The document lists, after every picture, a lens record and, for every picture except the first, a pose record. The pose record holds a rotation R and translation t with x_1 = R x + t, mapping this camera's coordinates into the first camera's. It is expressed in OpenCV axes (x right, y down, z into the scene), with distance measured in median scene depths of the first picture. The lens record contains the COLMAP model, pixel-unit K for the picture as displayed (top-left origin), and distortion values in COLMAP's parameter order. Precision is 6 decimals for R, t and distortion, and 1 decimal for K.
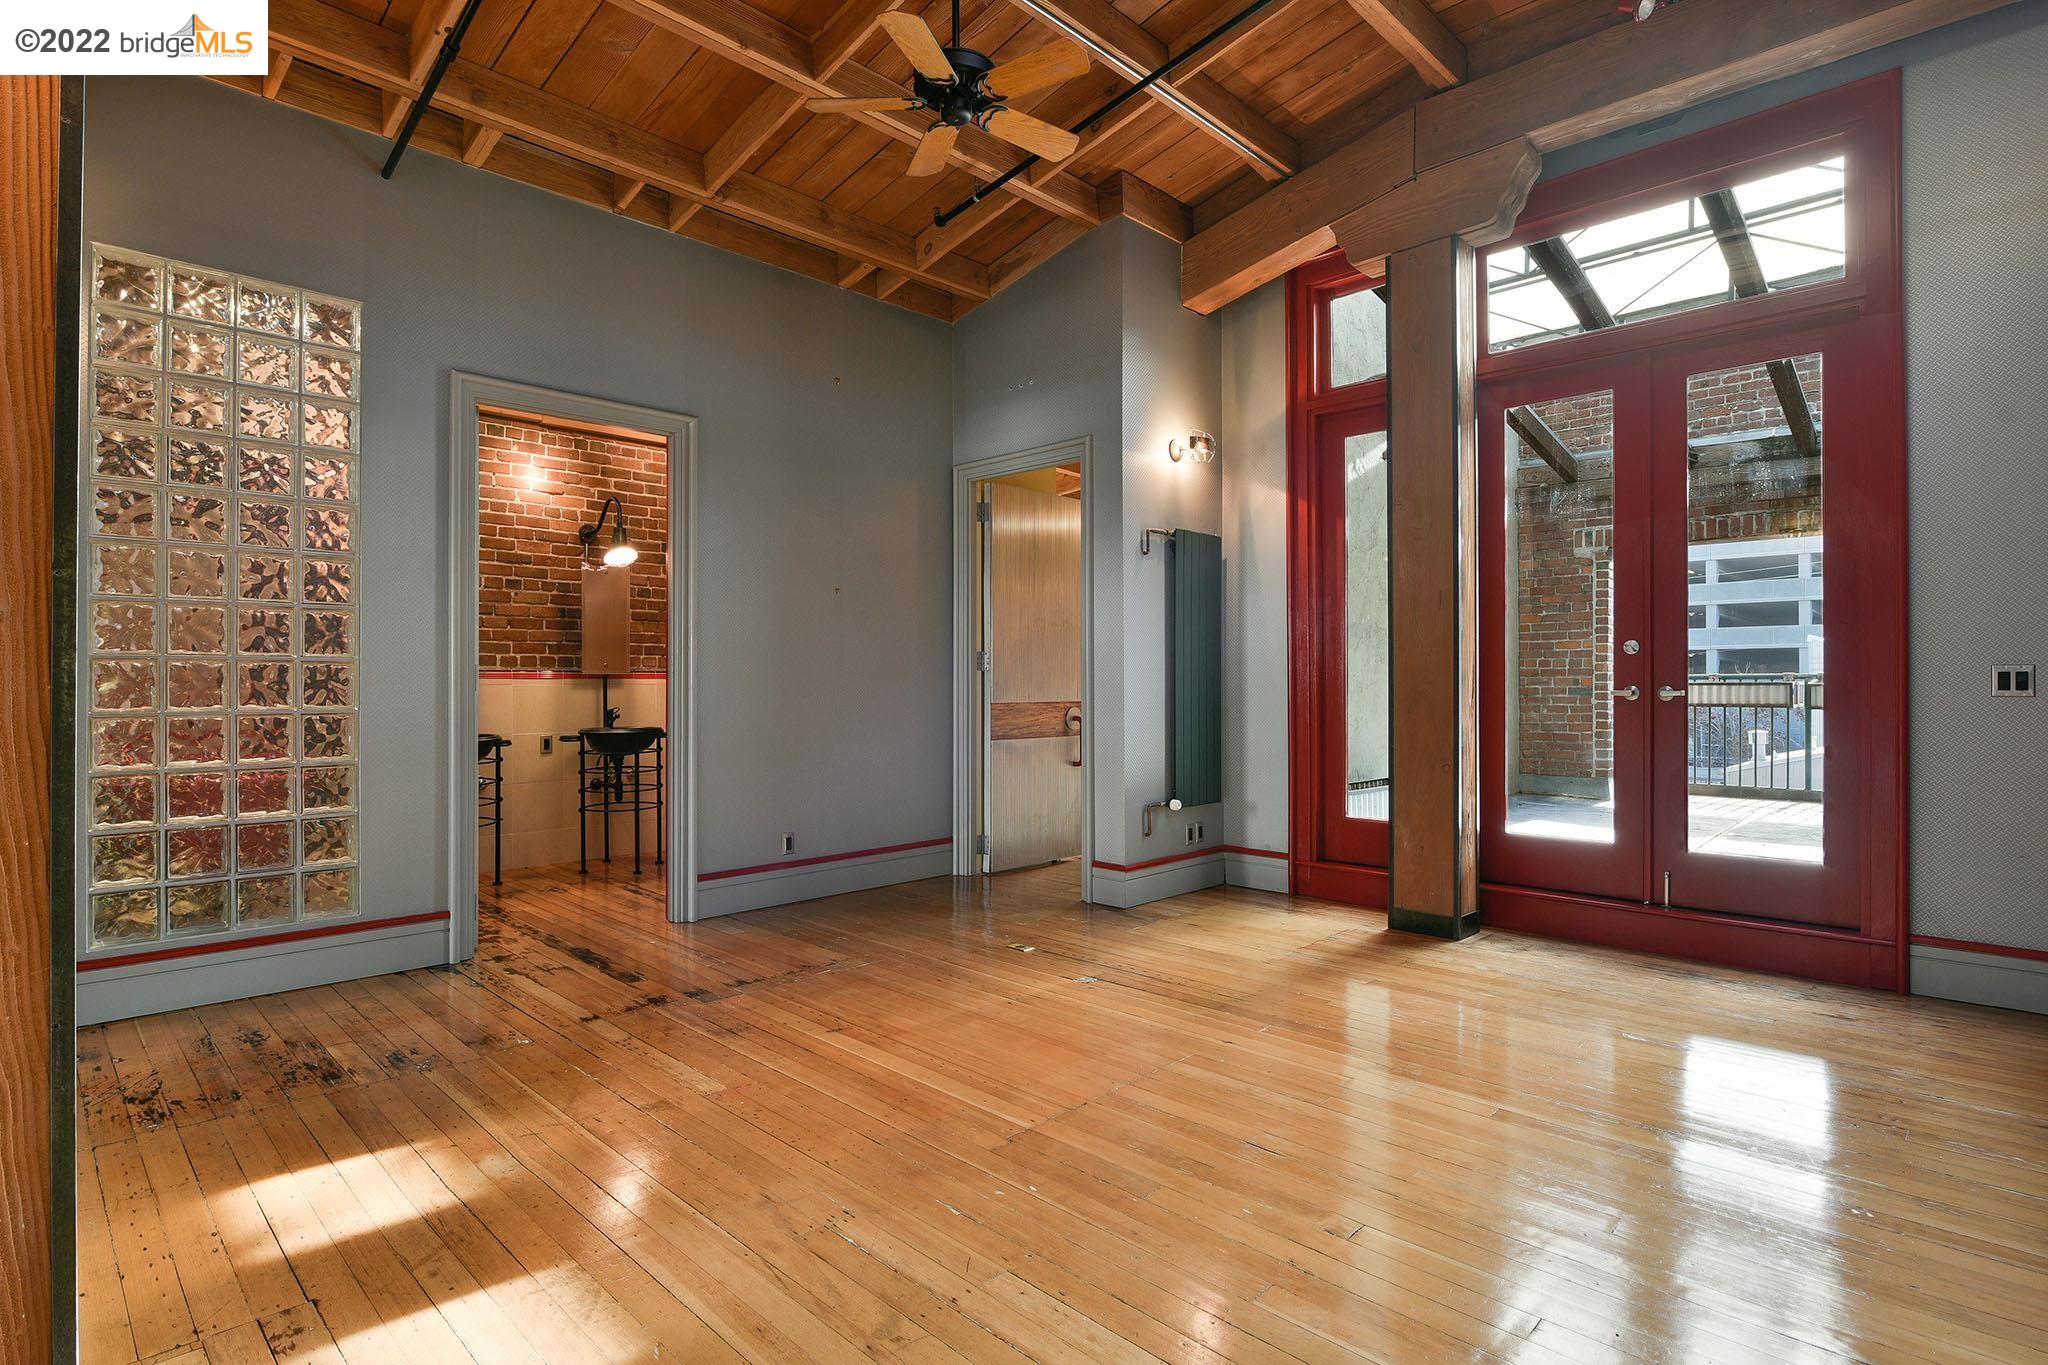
lens RADIAL K [[997.7, 0, 1023.9], [0, 997.7, 678.7], [0, 0, 1]] dist [-0.005355, -0.000256]
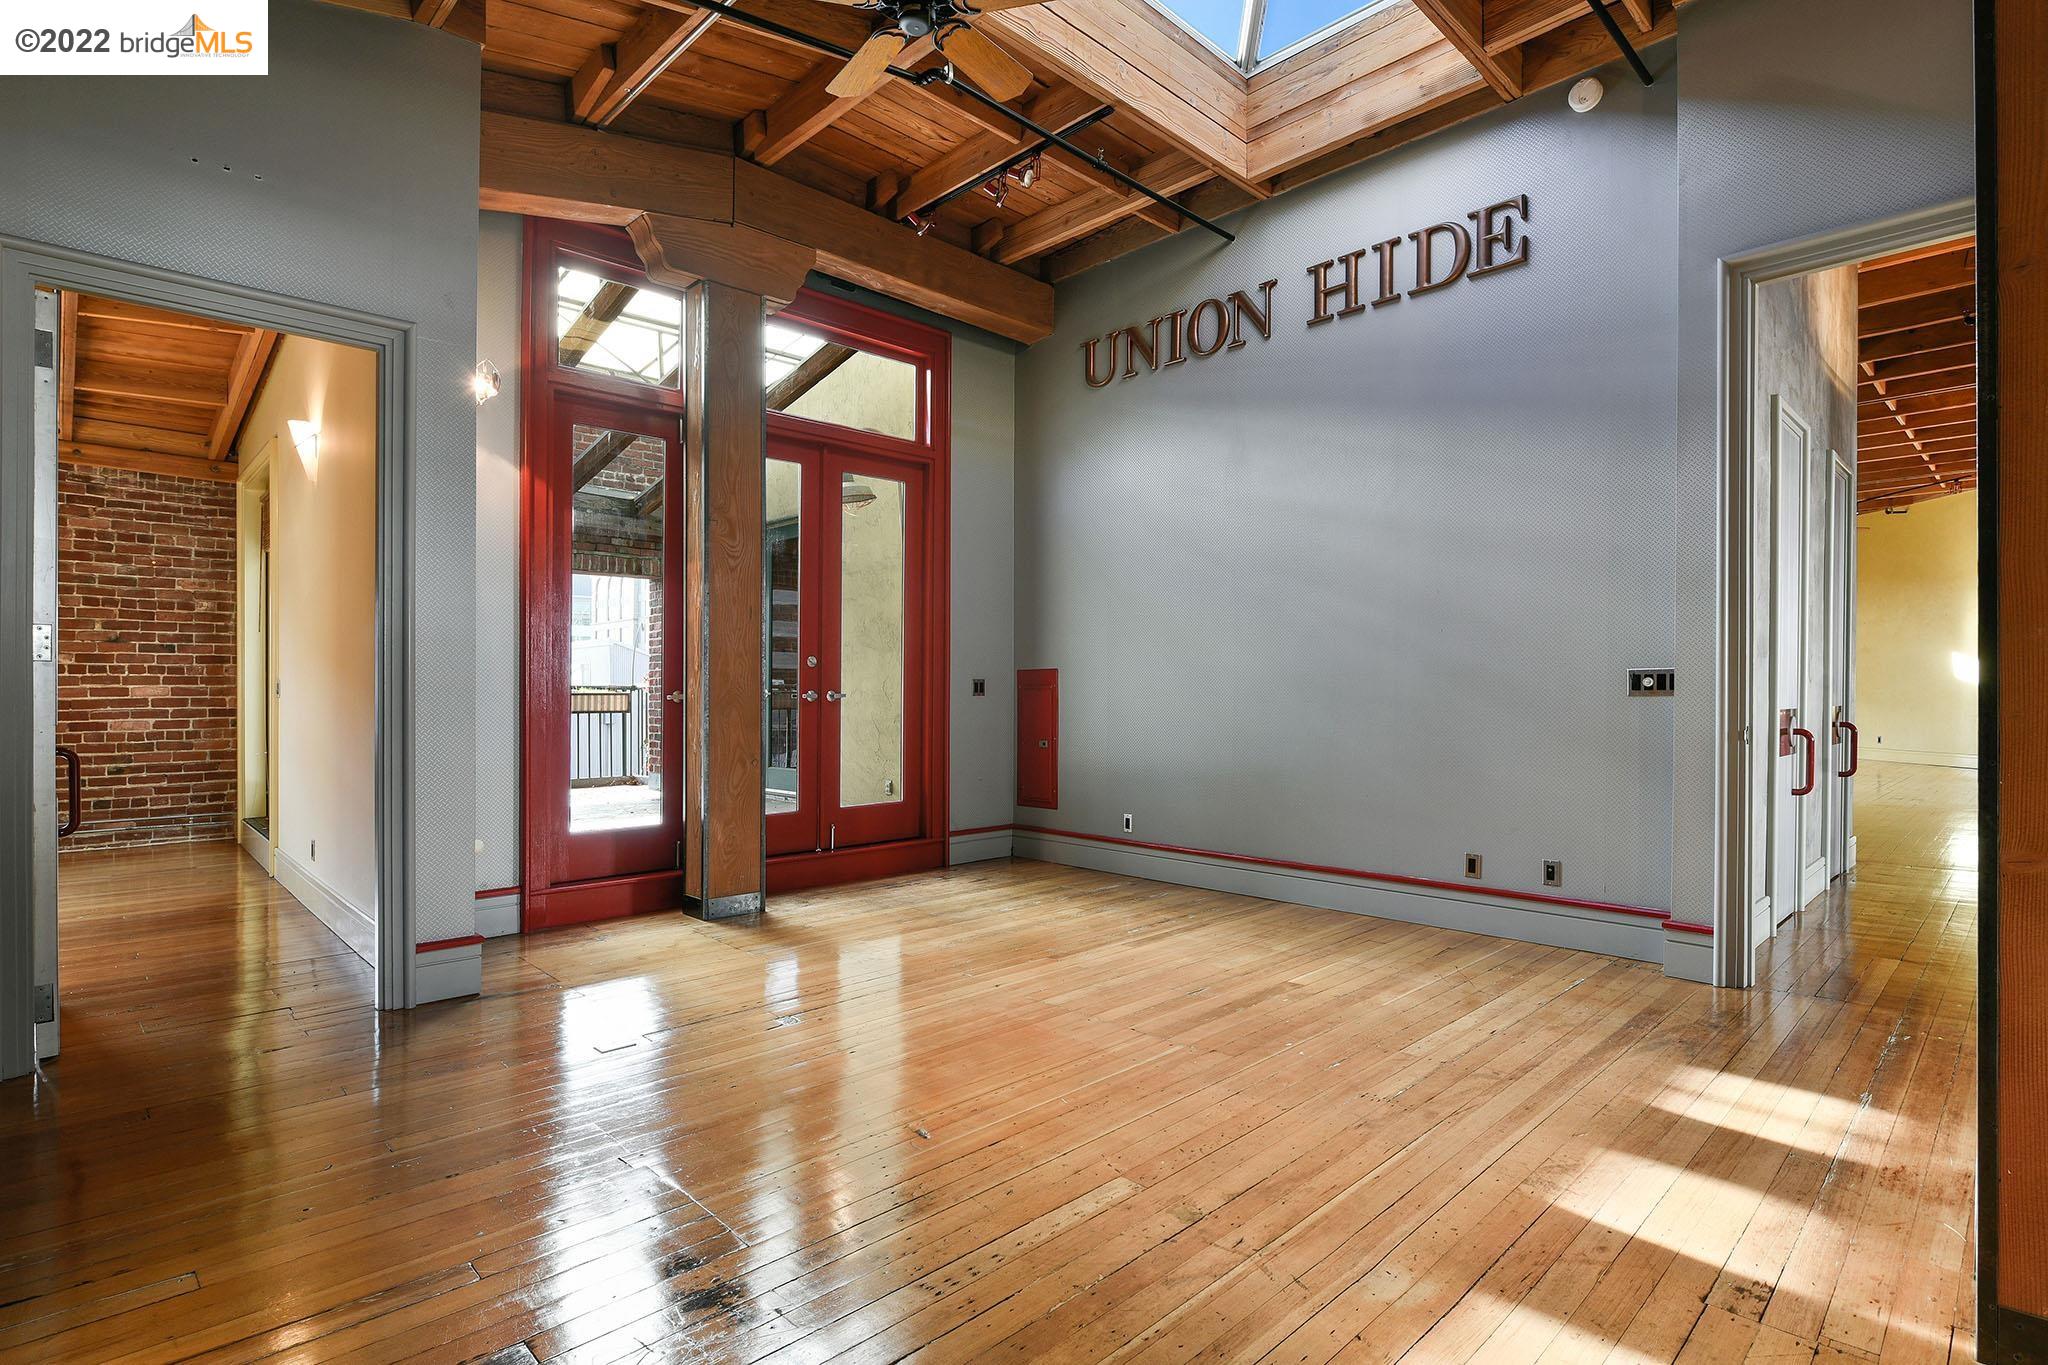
lens RADIAL K [[997.7, 0, 1002.5], [0, 997.7, 695.1], [0, 0, 1]] dist [-0.005355, -0.000256]
pose [[0.056180, -0.002418, 0.998418, -0.829266], [0.002210, 0.999995, 0.002297, 0.012634], [-0.998418, 0.002077, 0.056185, 0.783105]]
